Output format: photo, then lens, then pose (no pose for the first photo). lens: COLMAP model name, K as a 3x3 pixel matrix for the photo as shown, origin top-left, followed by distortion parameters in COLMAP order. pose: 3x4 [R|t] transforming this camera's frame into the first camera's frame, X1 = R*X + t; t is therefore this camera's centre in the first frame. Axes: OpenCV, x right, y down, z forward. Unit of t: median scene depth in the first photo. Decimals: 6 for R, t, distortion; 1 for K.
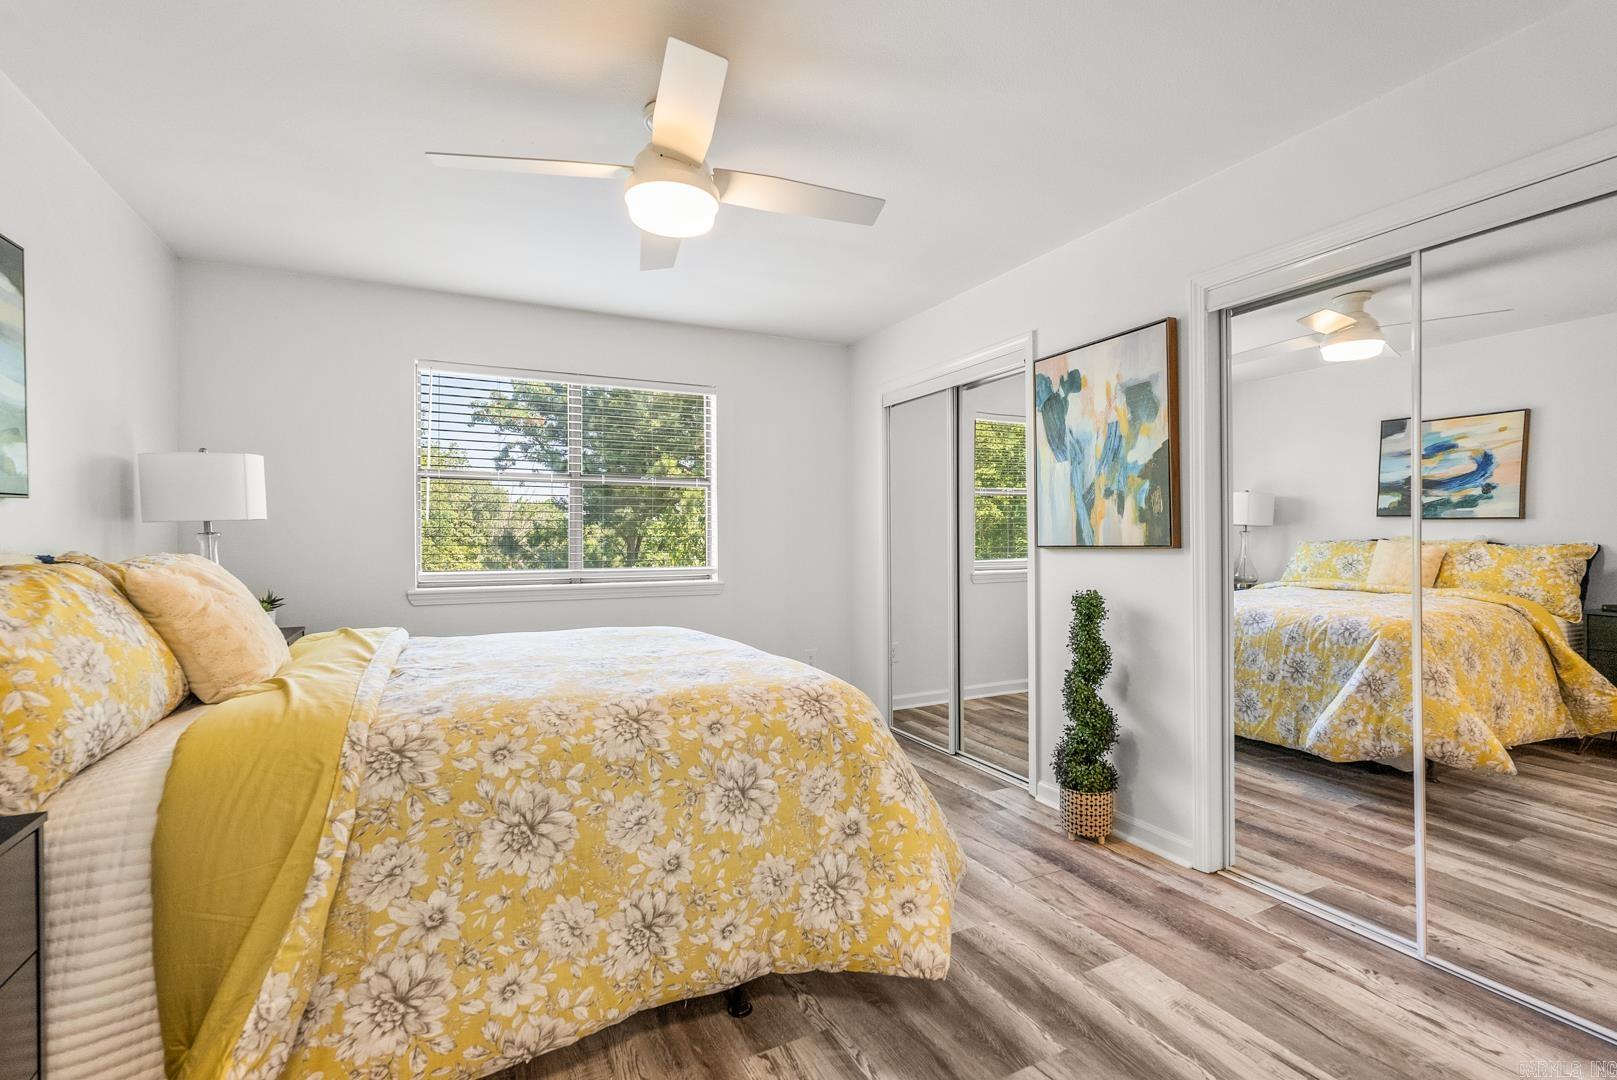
lens RADIAL K [[714.9, 0, 813.9], [0, 714.9, 536.5], [0, 0, 1]] dist [-0.009377, -0.000044]
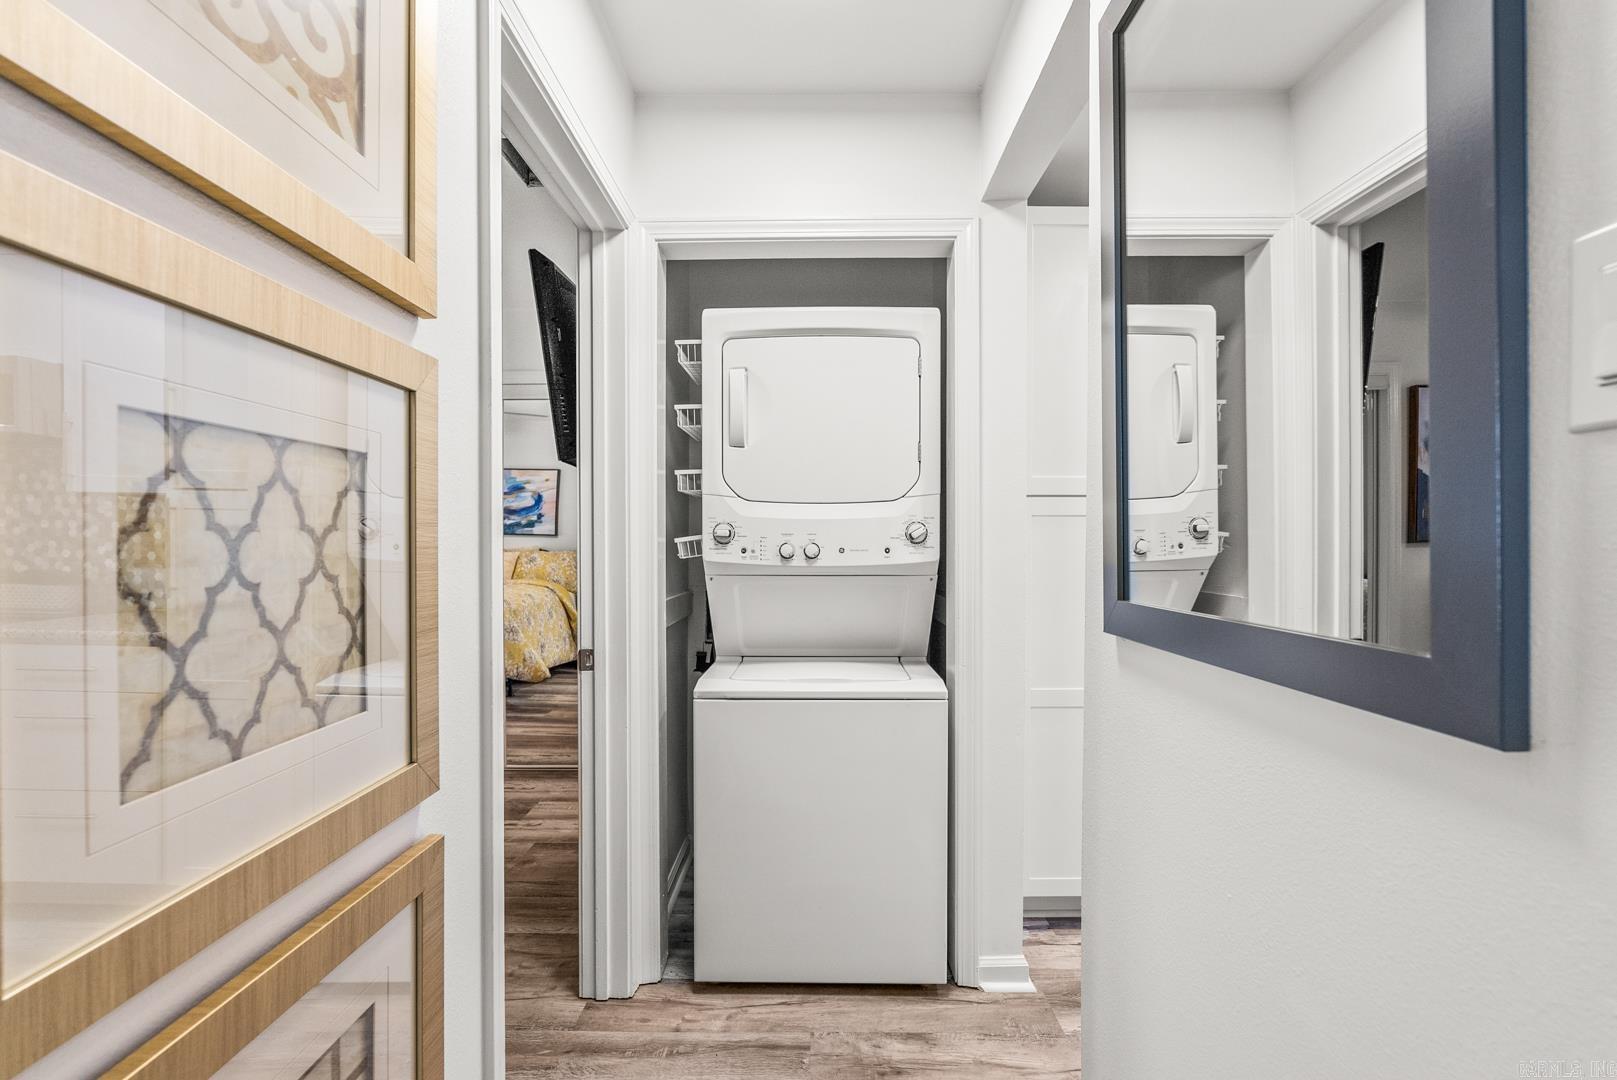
lens RADIAL K [[720.4, 0, 808.5], [0, 720.4, 540.0], [0, 0, 1]] dist [-0.001446, -0.000083]
pose [[0.451396, 0.002490, 0.892320, -0.349663], [0.000848, 0.999994, -0.003220, -0.012027], [-0.892324, 0.002210, 0.451391, -0.423084]]
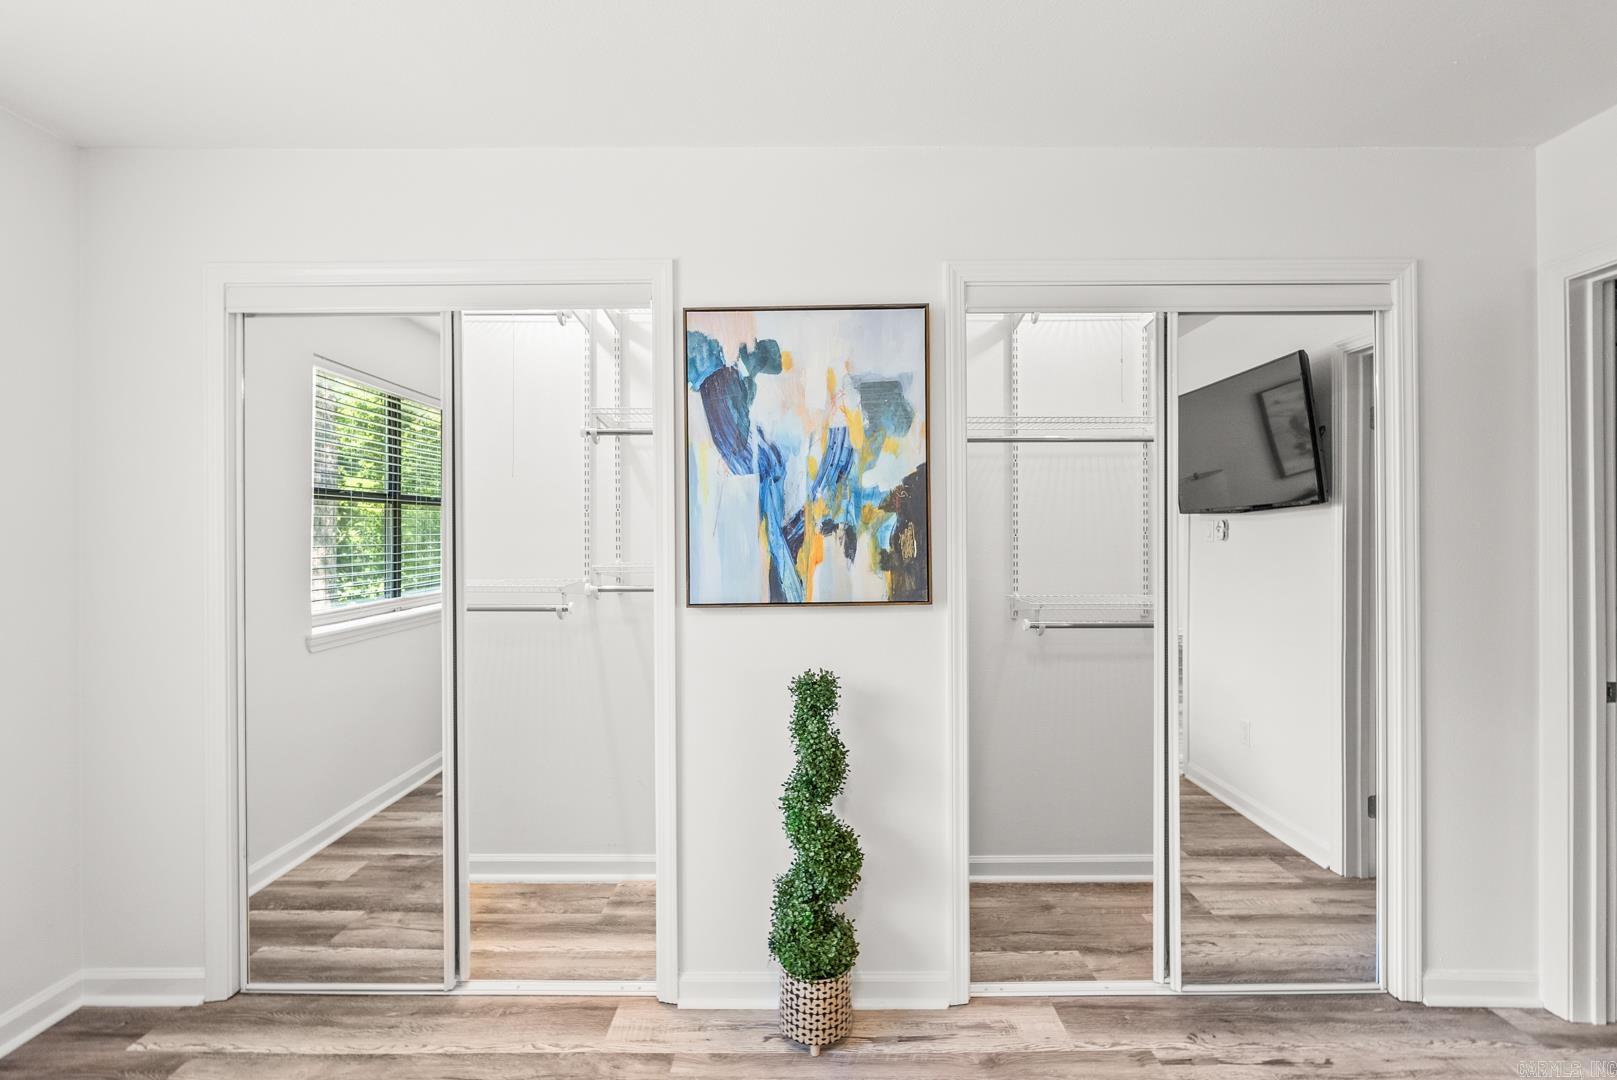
lens RADIAL K [[724.5, 0, 803.7], [0, 724.5, 536.0], [0, 0, 1]] dist [-0.004036, -0.000311]
pose [[0.456195, 0.002158, 0.889877, -0.230655], [0.000282, 0.999997, -0.002570, -0.049461], [-0.889880, 0.001423, 0.456193, 0.683483]]
